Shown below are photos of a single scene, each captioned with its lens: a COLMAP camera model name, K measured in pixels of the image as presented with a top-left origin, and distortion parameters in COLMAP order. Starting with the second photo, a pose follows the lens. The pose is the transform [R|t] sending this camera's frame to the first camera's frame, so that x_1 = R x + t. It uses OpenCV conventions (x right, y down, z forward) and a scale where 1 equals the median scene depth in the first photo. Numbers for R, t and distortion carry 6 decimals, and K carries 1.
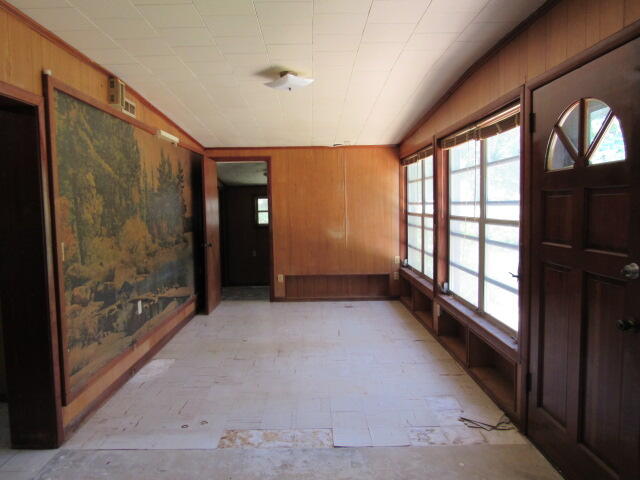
lens RADIAL K [[453.9, 0, 322.9], [0, 453.9, 237.2], [0, 0, 1]] dist [-0.016577, 0.021696]
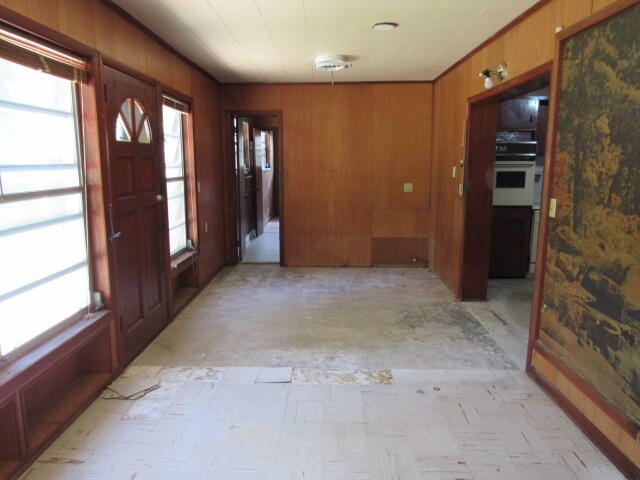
lens RADIAL K [[453.9, 0, 321.7], [0, 453.9, 246.1], [0, 0, 1]] dist [-0.016577, 0.021696]
pose [[-0.999164, 0.004702, 0.040608, -0.095134], [0.014770, 0.967782, 0.251354, -0.138991], [-0.038118, 0.251744, -0.967043, 1.908387]]
